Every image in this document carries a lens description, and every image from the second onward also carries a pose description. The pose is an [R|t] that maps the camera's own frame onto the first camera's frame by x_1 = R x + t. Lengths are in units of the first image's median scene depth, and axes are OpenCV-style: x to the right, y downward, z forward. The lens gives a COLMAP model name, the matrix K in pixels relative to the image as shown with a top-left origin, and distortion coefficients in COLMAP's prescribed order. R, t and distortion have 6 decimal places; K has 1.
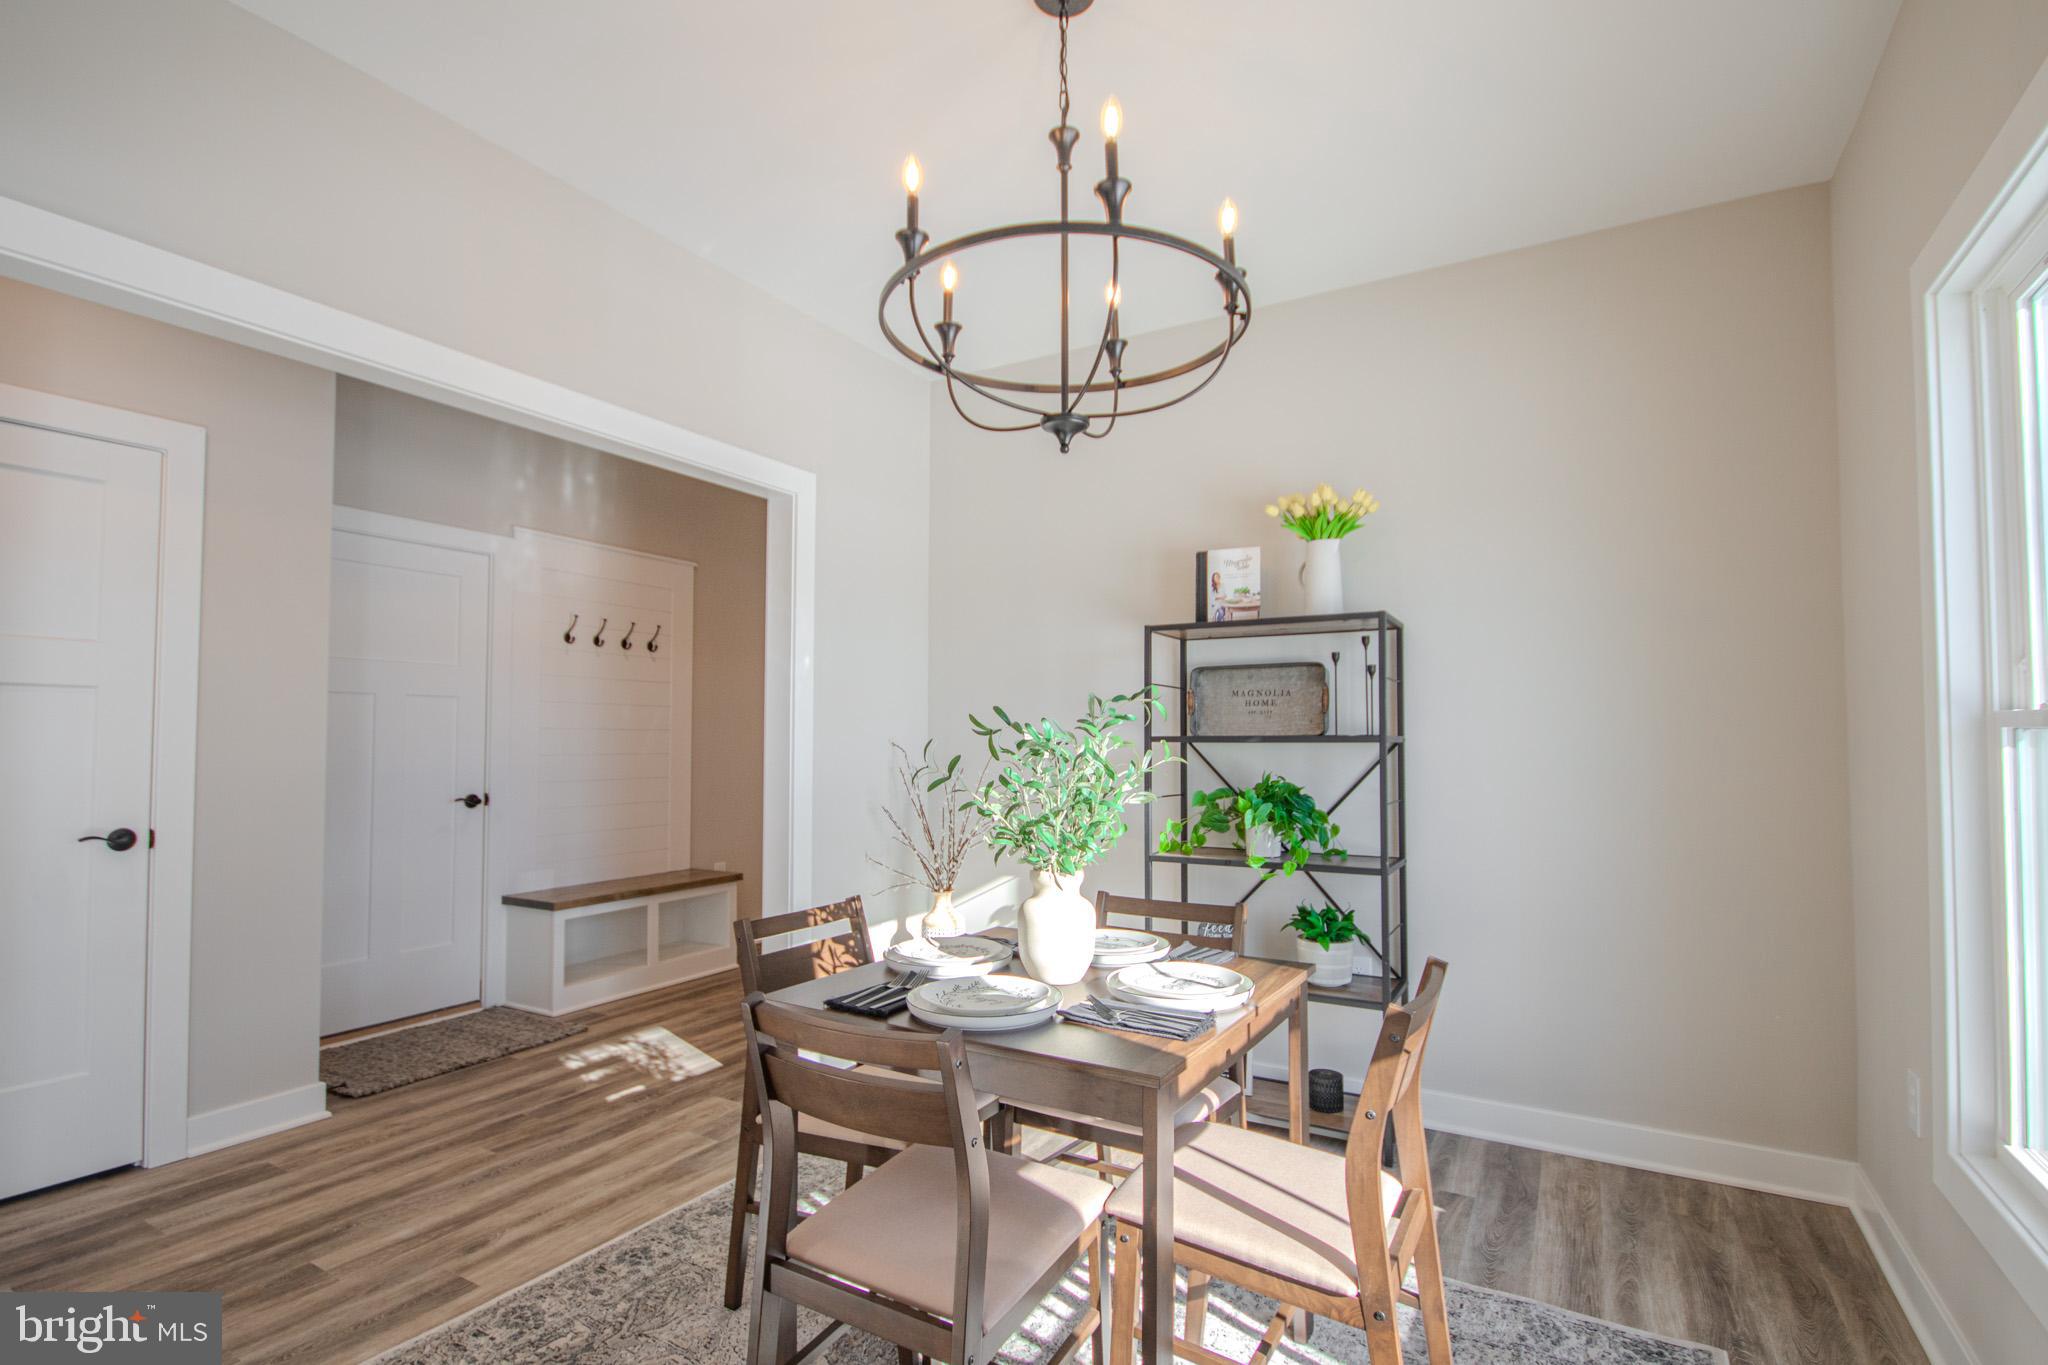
lens RADIAL K [[960.3, 0, 1029.3], [0, 960.3, 710.9], [0, 0, 1]] dist [0.005700, -0.011039]
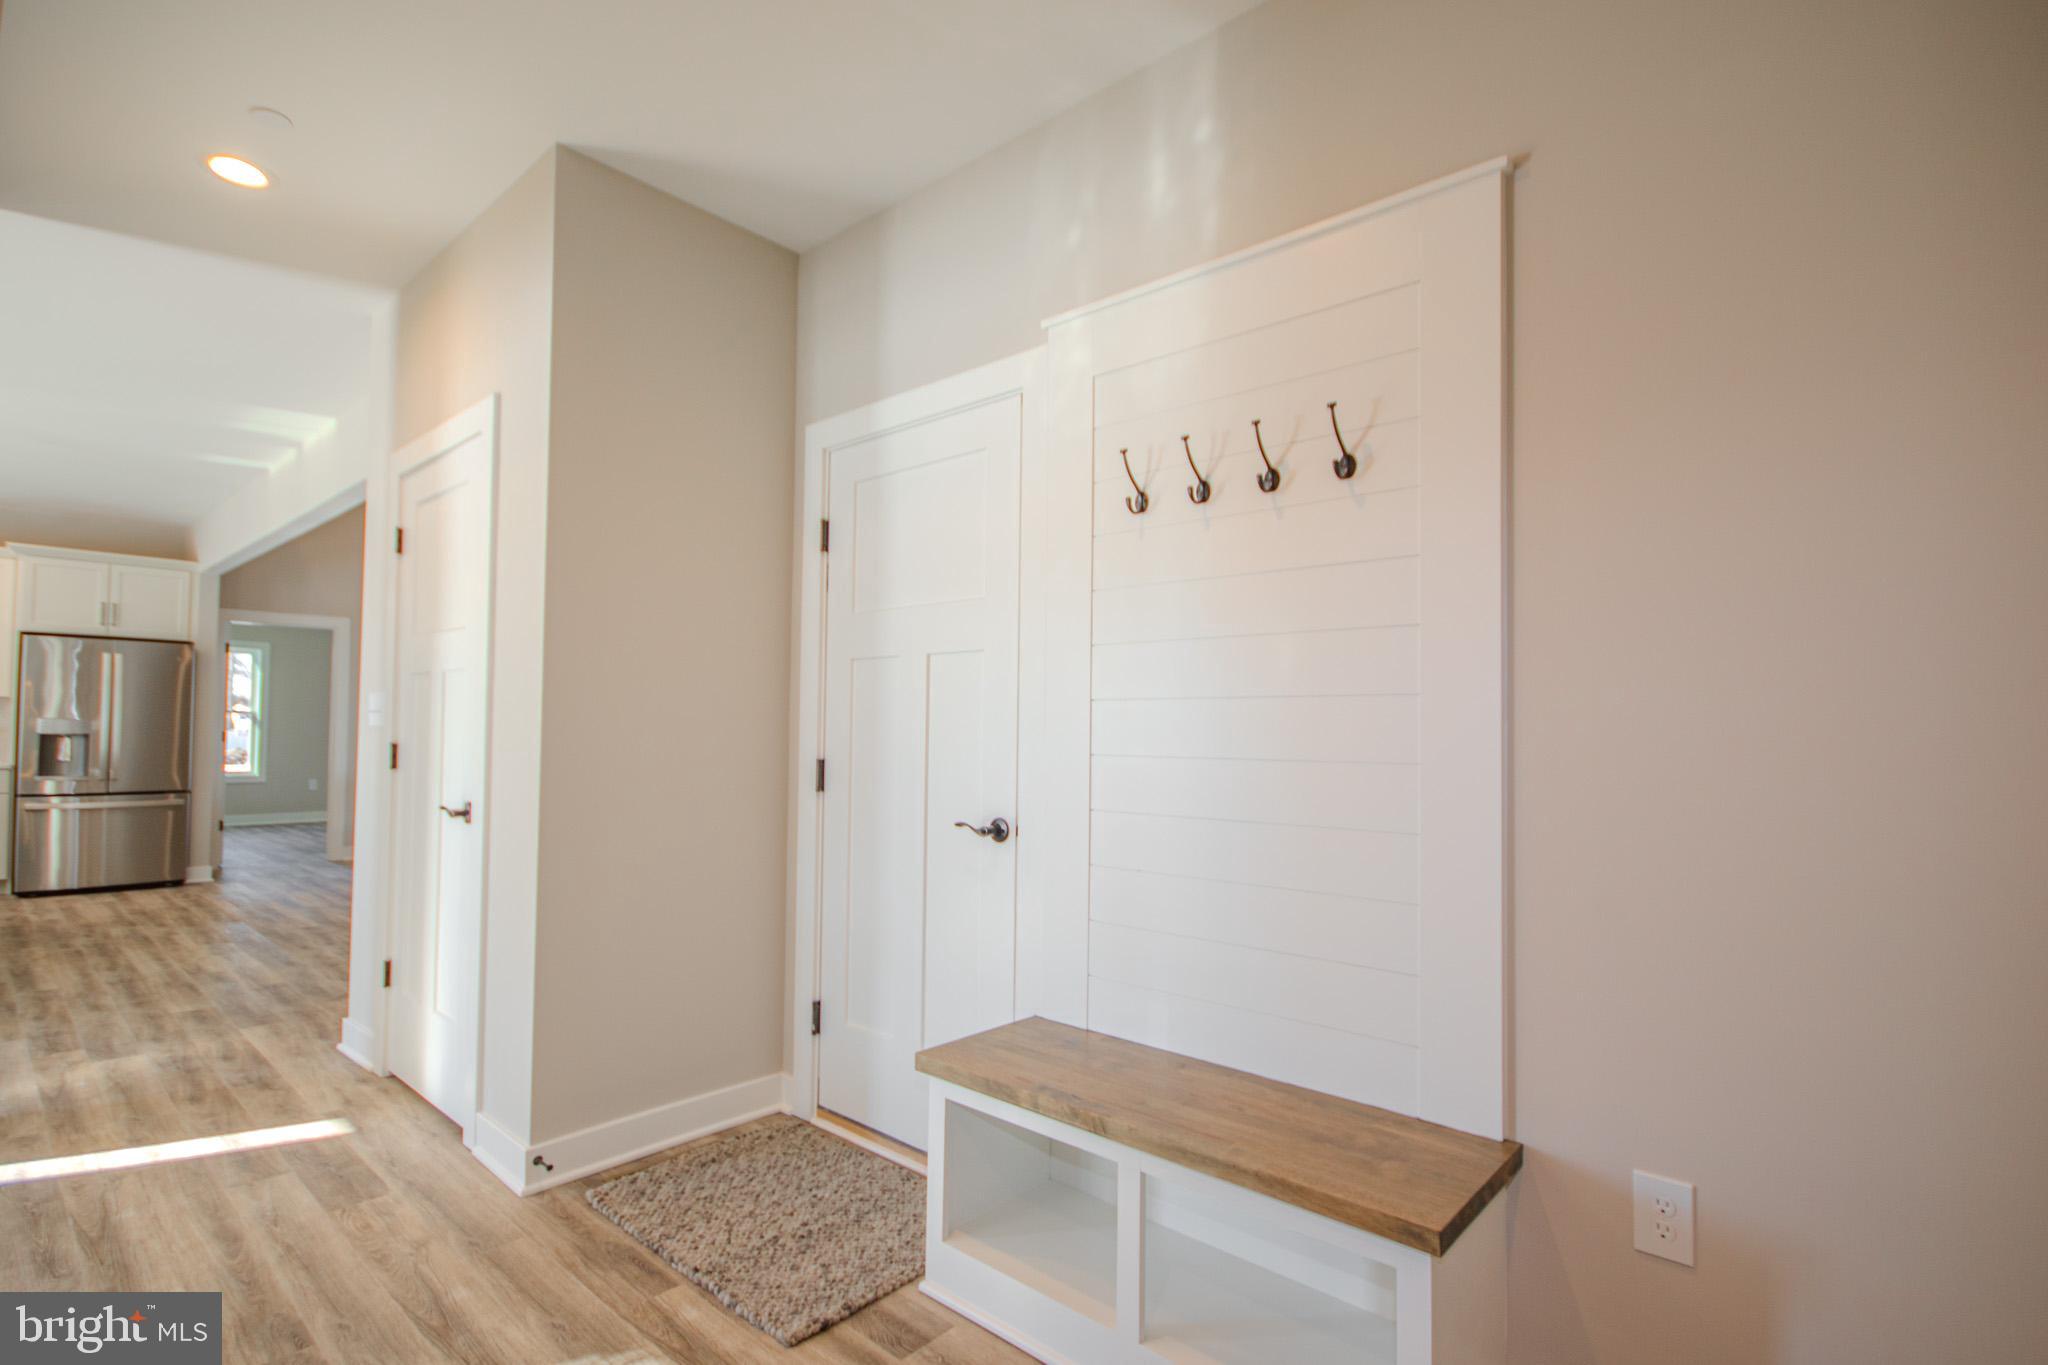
lens RADIAL K [[950.9, 0, 1022.9], [0, 950.9, 698.1], [0, 0, 1]] dist [-0.002113, -0.011250]
pose [[-0.195780, -0.029626, -0.980200, -0.031017], [0.025731, 0.999044, -0.035335, 0.045946], [0.980310, -0.032139, -0.194830, 1.435492]]
